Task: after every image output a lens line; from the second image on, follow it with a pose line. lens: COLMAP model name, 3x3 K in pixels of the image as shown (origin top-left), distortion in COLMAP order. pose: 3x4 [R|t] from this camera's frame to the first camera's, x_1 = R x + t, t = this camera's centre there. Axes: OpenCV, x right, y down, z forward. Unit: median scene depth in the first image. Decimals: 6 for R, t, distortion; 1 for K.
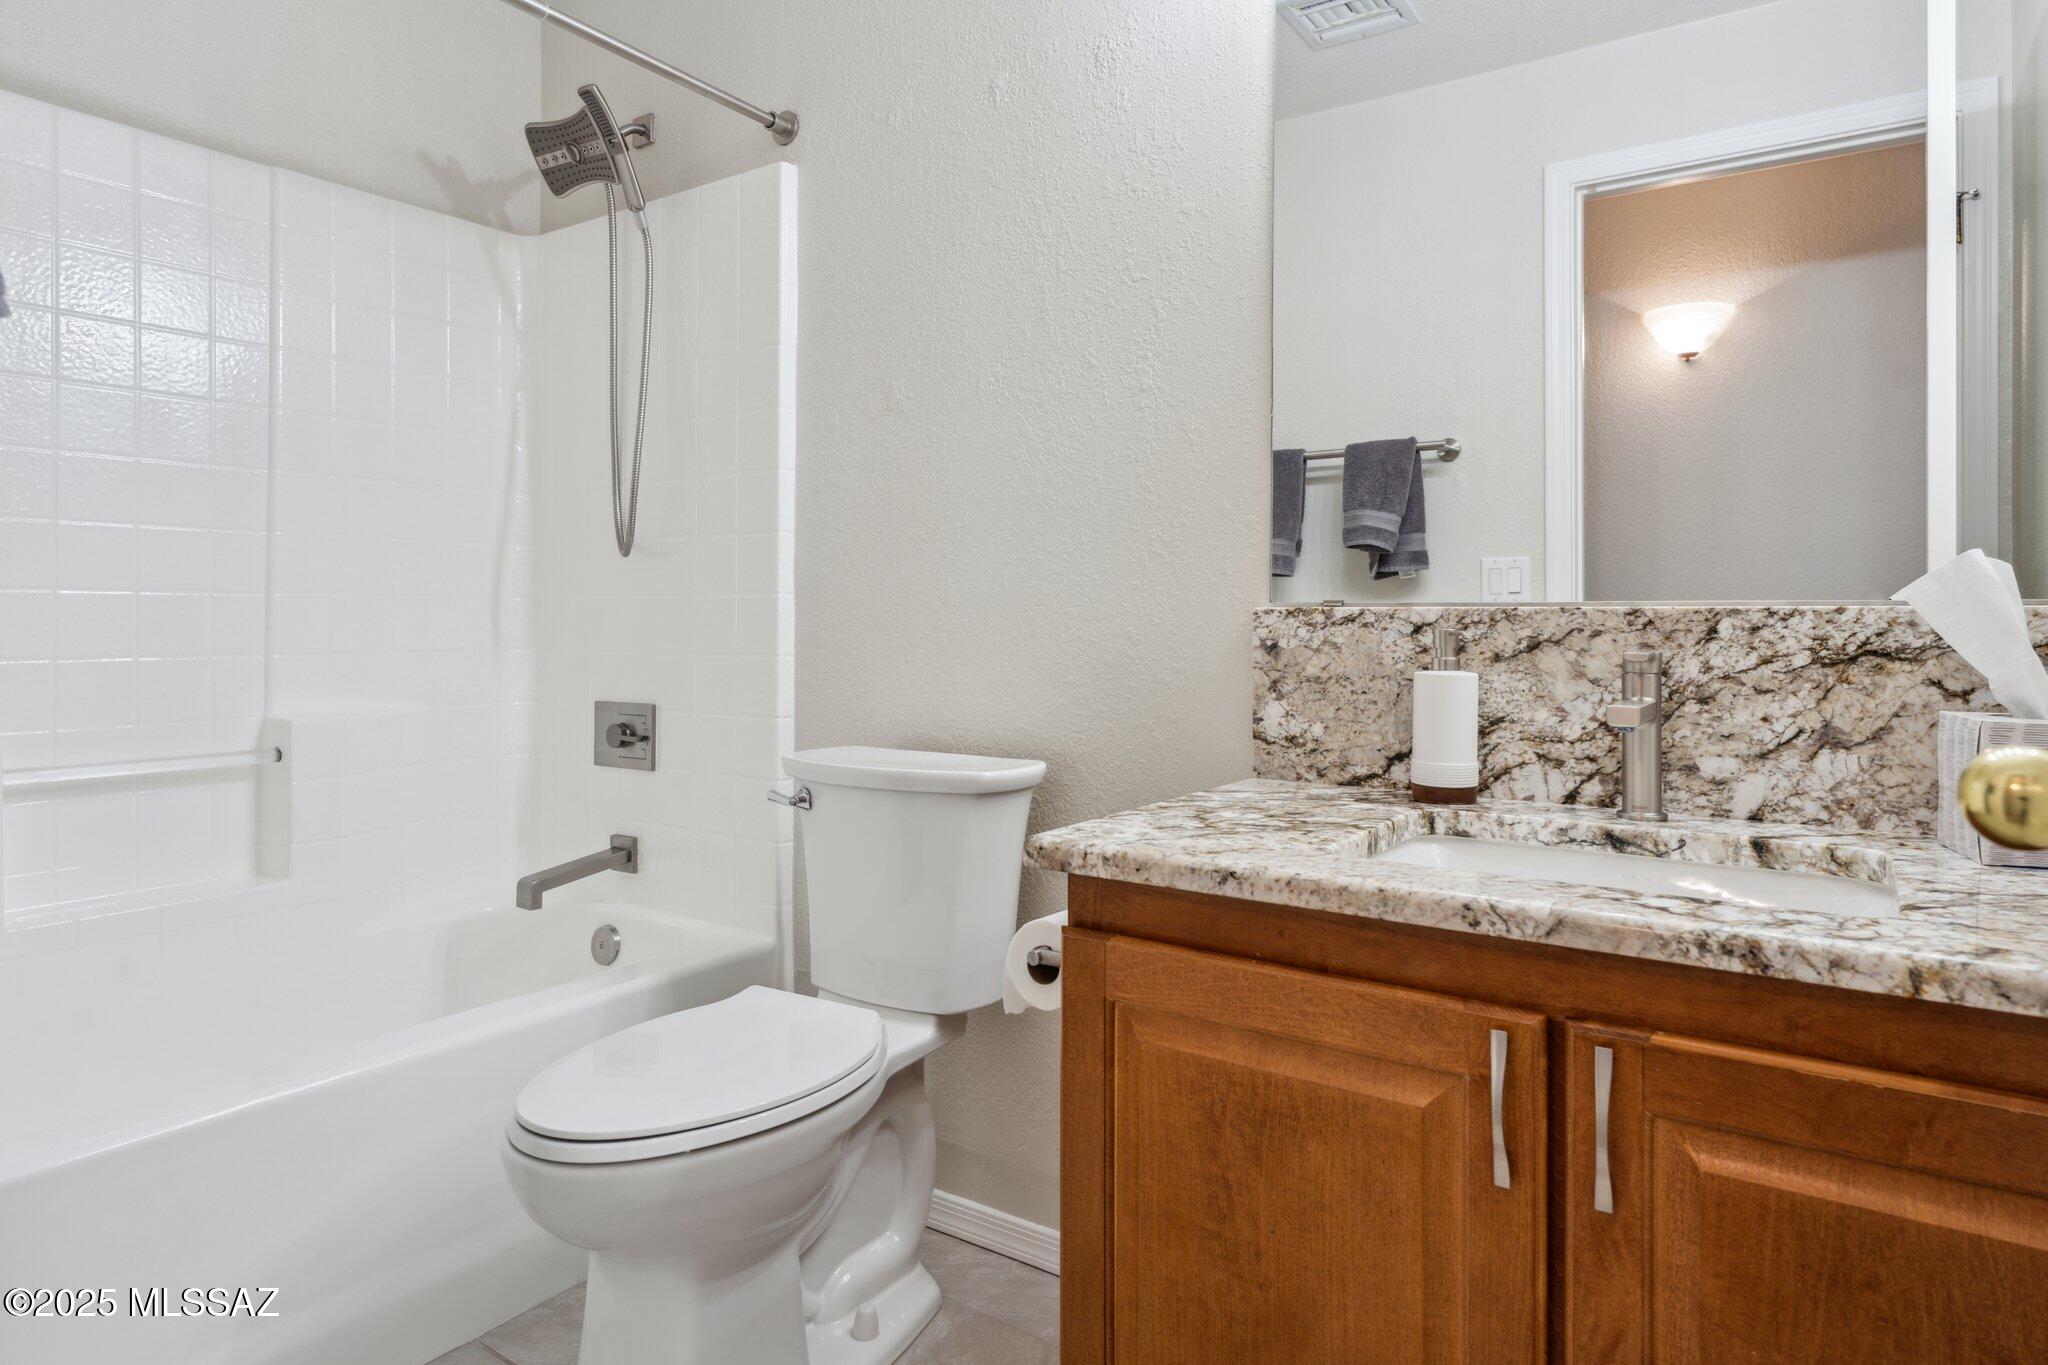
lens RADIAL K [[1229.1, 0, 1023.0], [0, 1229.1, 677.5], [0, 0, 1]] dist [0.000280, 0.001175]
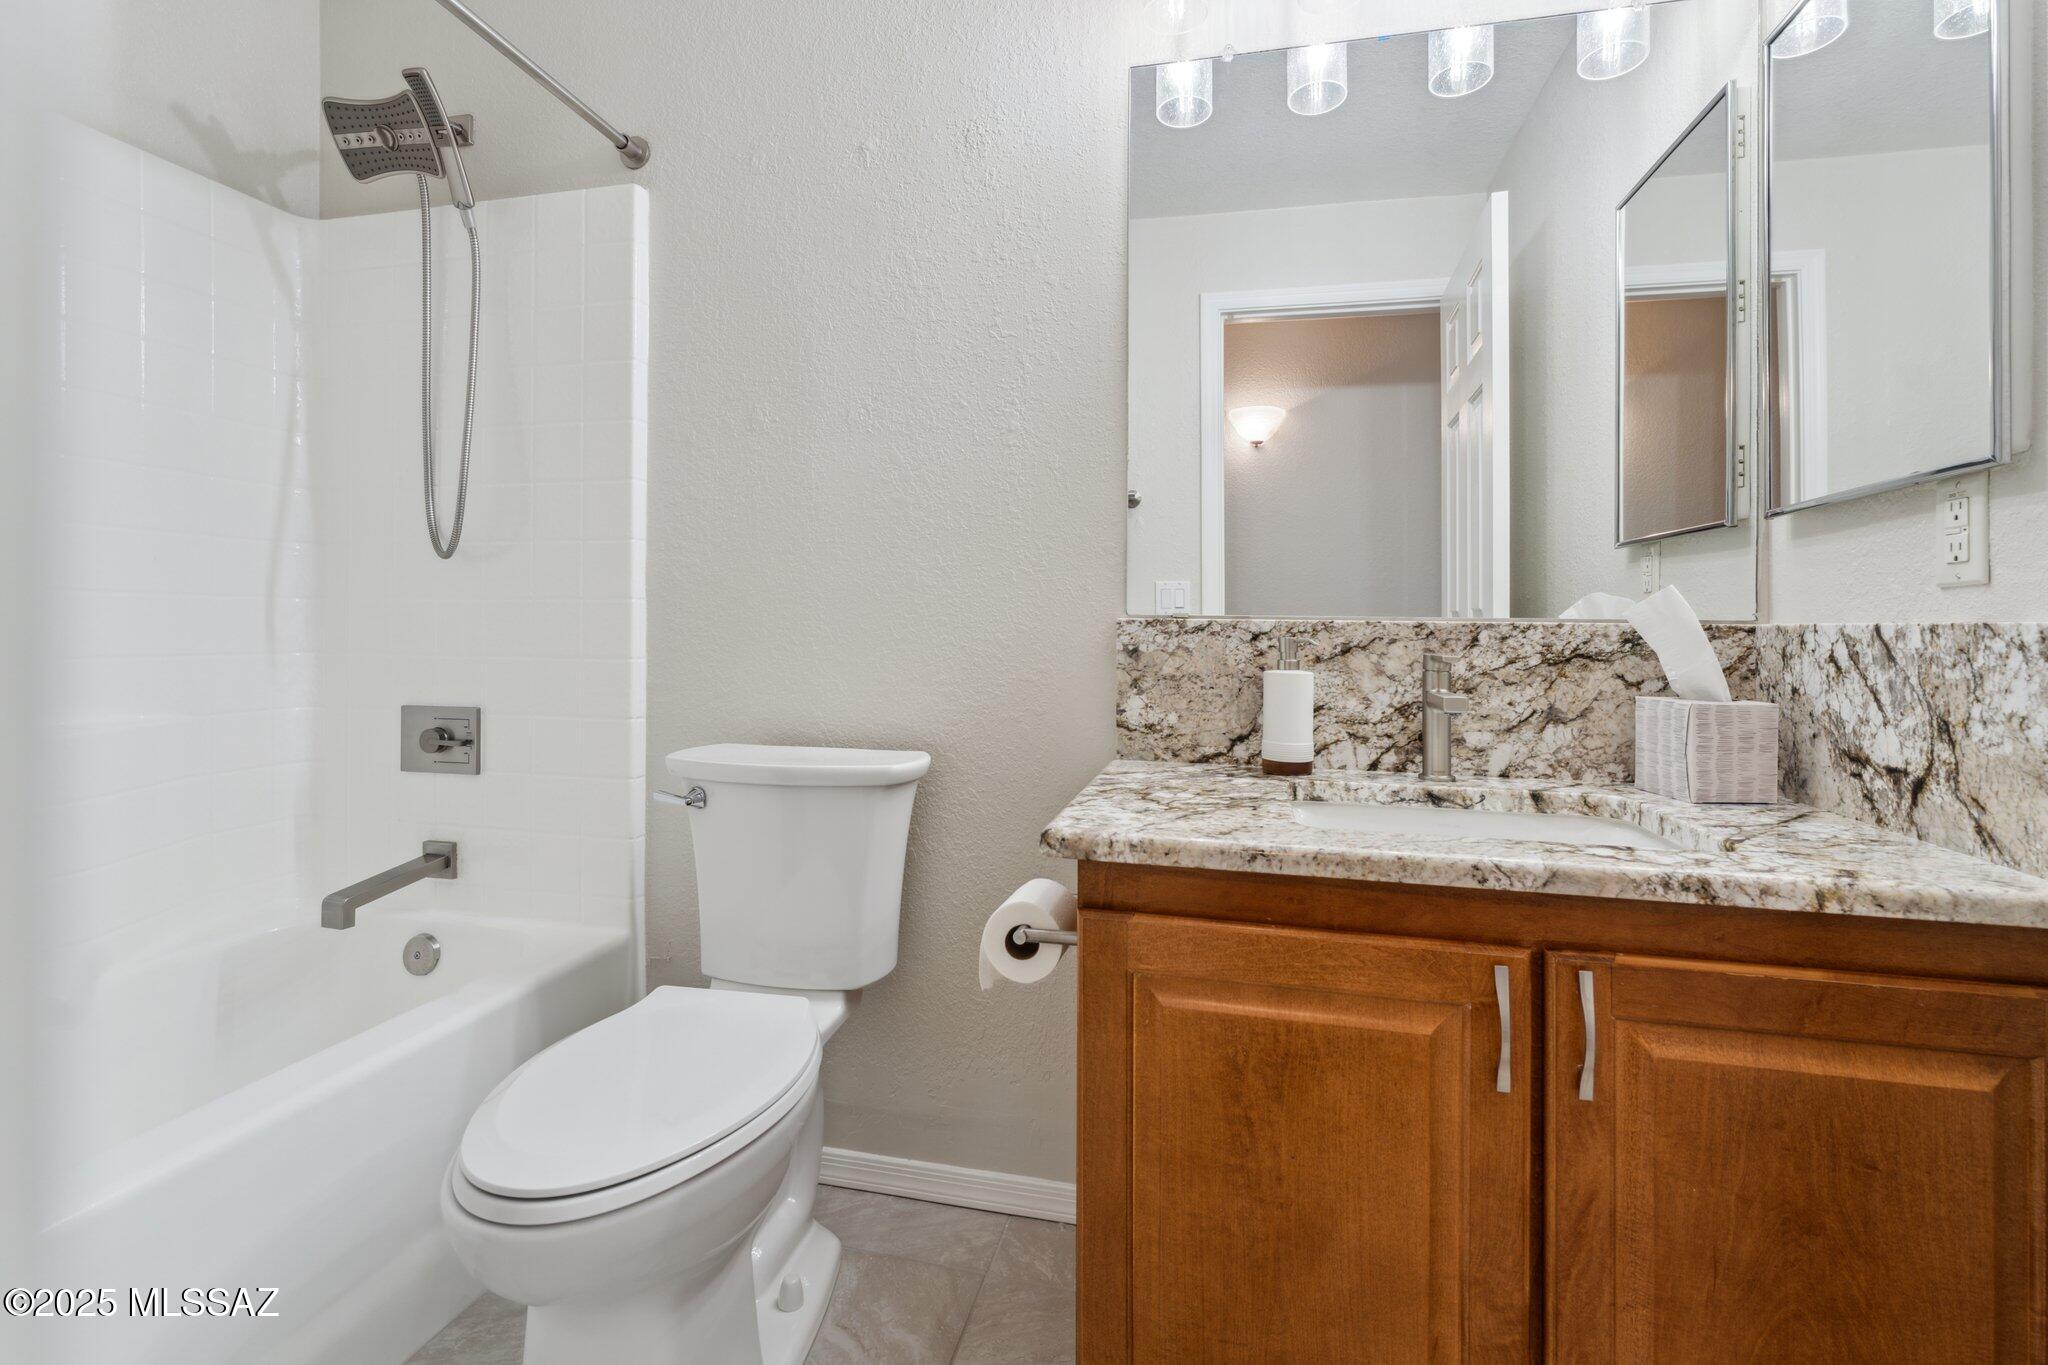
lens RADIAL K [[940.1, 0, 1026.8], [0, 940.1, 667.2], [0, 0, 1]] dist [-0.003354, 0.001651]
pose [[0.928208, -0.008791, 0.371959, -0.275321], [0.009197, 0.999957, 0.000684, -0.011973], [-0.371949, 0.002786, 0.928249, 0.205994]]
